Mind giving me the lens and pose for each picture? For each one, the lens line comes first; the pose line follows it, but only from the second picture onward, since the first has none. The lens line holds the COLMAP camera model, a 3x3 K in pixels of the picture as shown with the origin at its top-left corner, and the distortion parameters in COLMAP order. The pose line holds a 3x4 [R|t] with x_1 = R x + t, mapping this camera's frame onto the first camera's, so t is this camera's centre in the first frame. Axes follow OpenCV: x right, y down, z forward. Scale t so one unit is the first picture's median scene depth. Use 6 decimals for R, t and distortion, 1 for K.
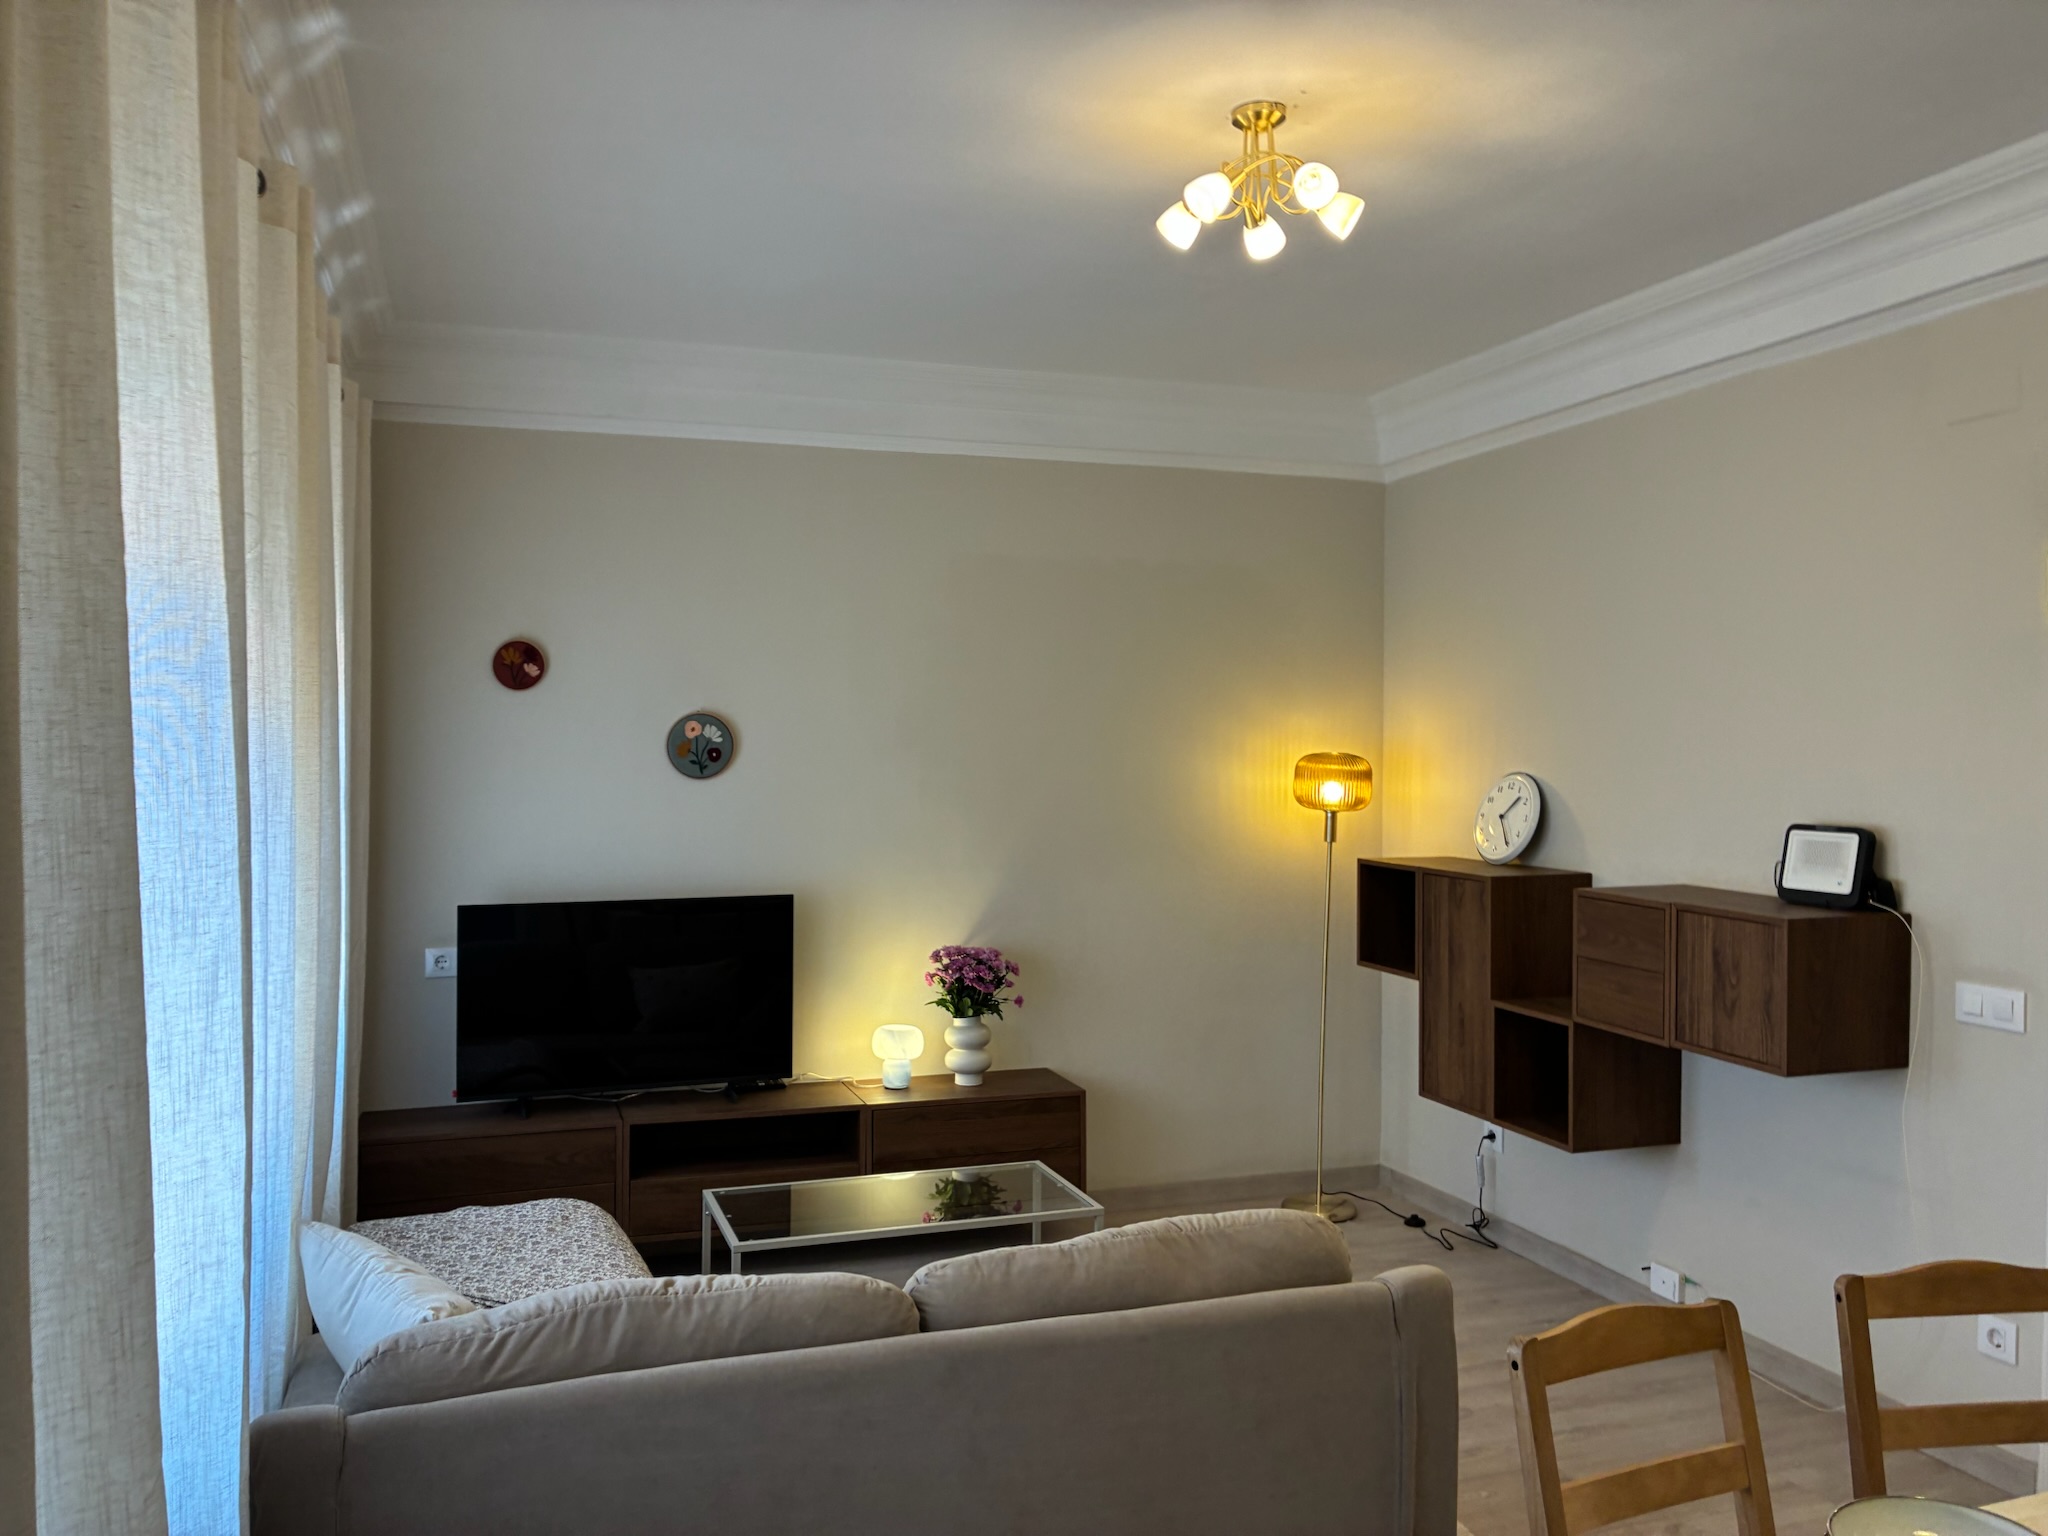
lens RADIAL K [[1554.5, 0, 1026.5], [0, 1554.5, 769.0], [0, 0, 1]] dist [0.066993, -0.000667]
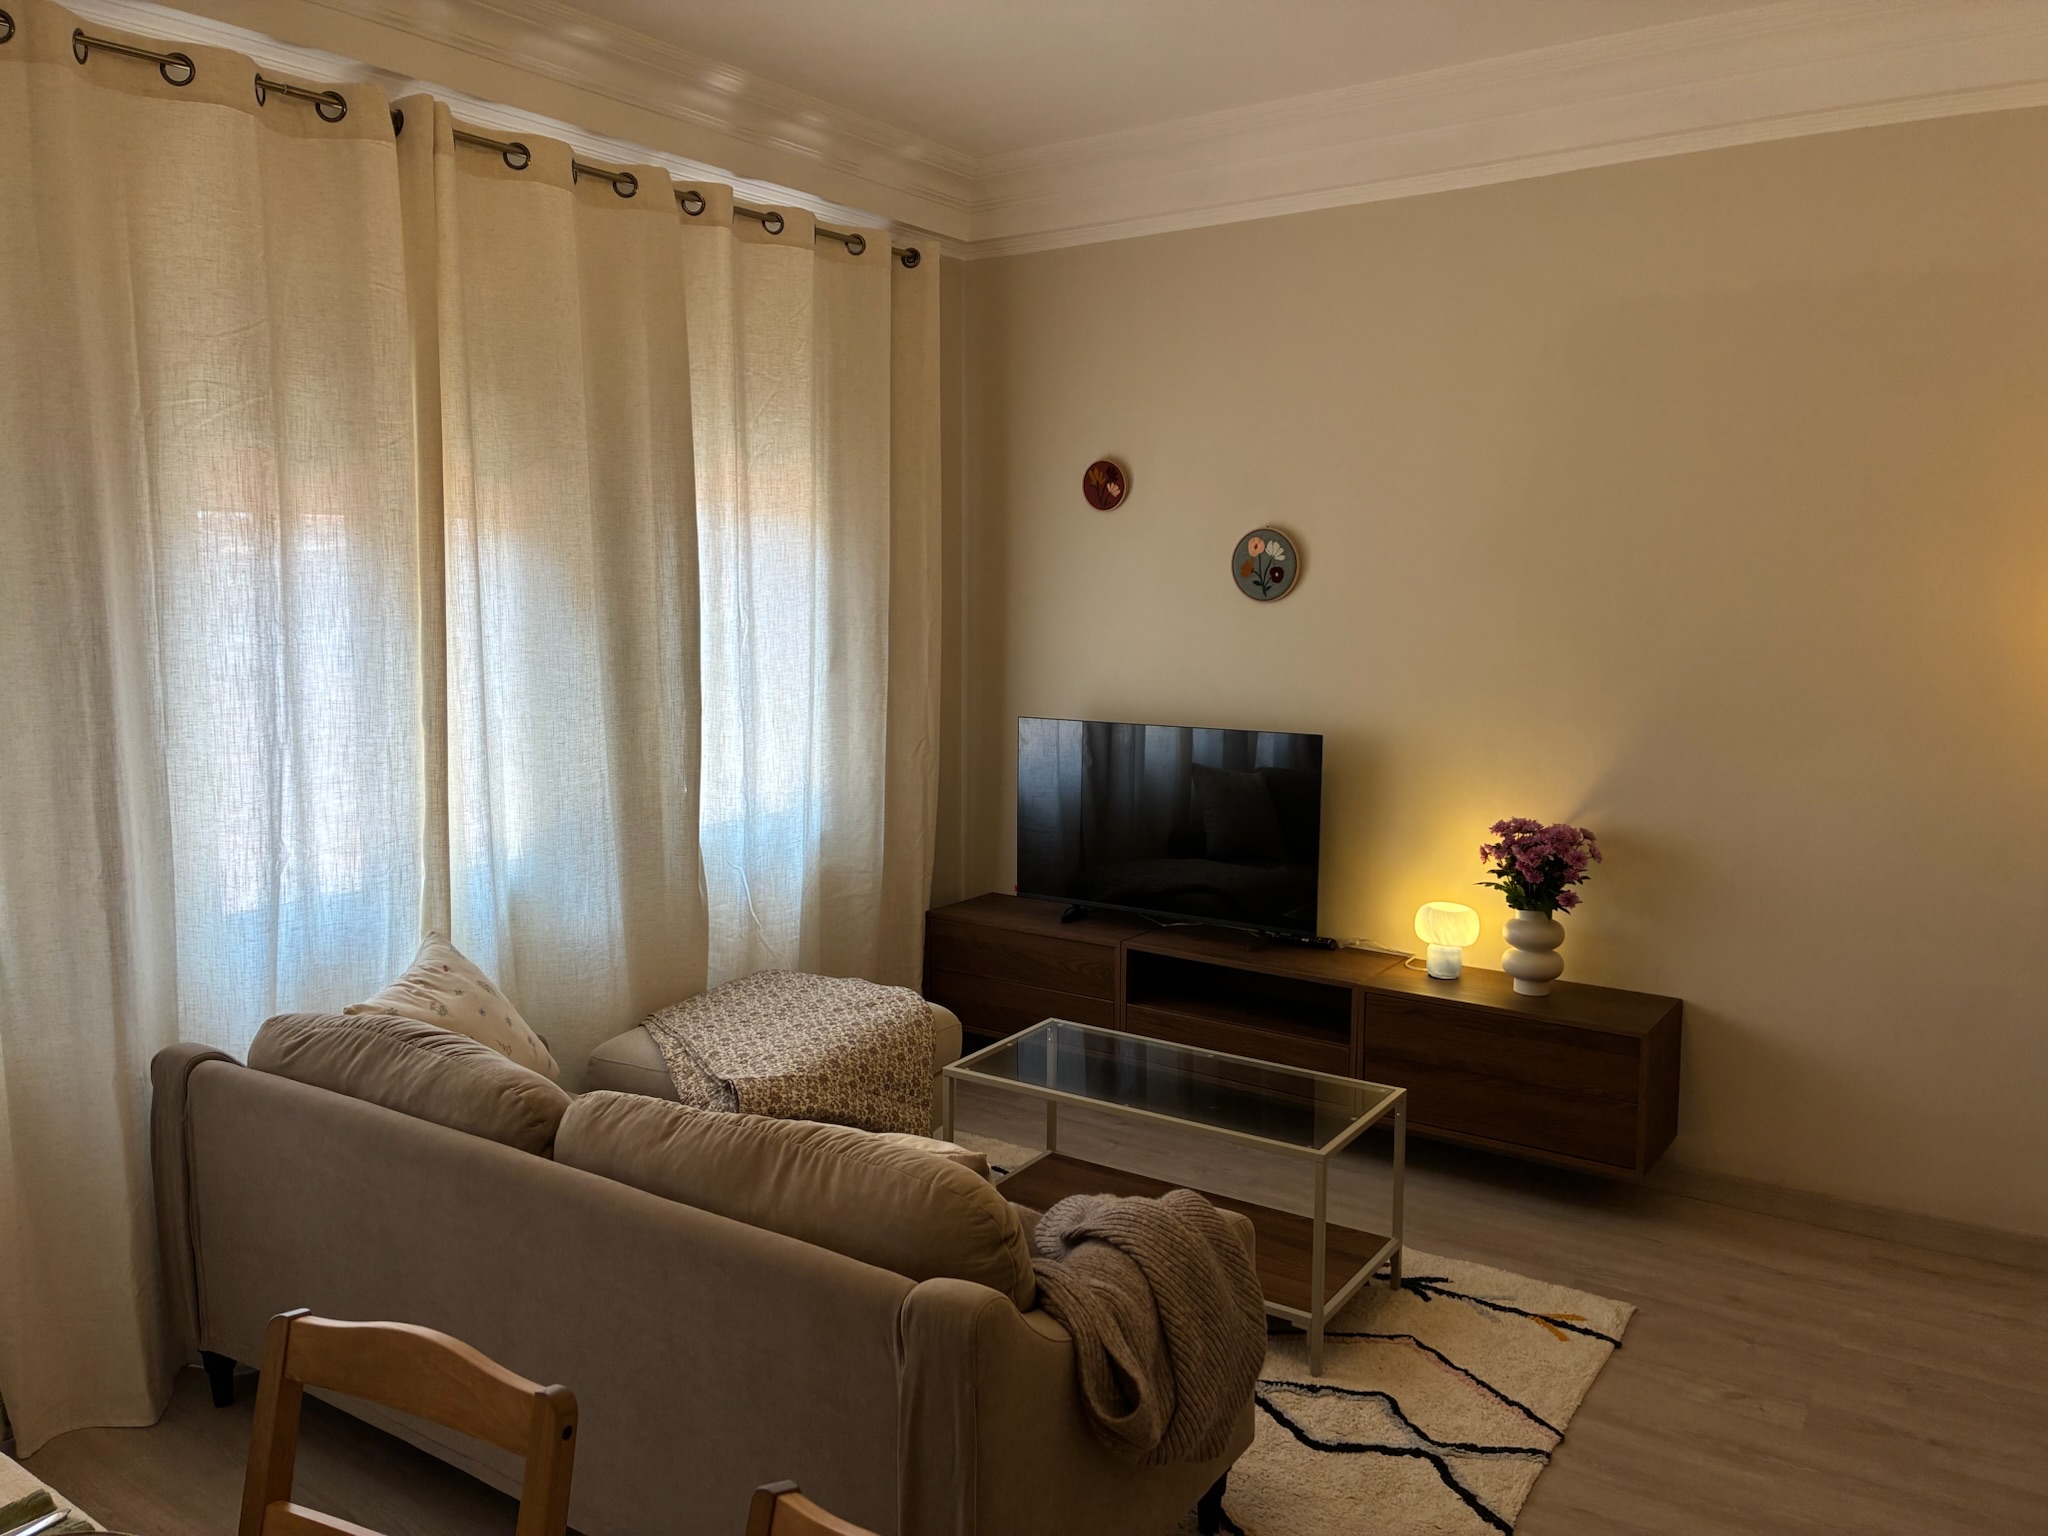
lens RADIAL K [[1554.5, 0, 1026.1], [0, 1554.5, 762.0], [0, 0, 1]] dist [0.066993, -0.000667]
pose [[0.602228, 0.092288, -0.792972, 0.440294], [-0.013199, 0.994311, 0.105696, 0.005287], [0.798215, -0.053187, 0.600020, 0.335630]]
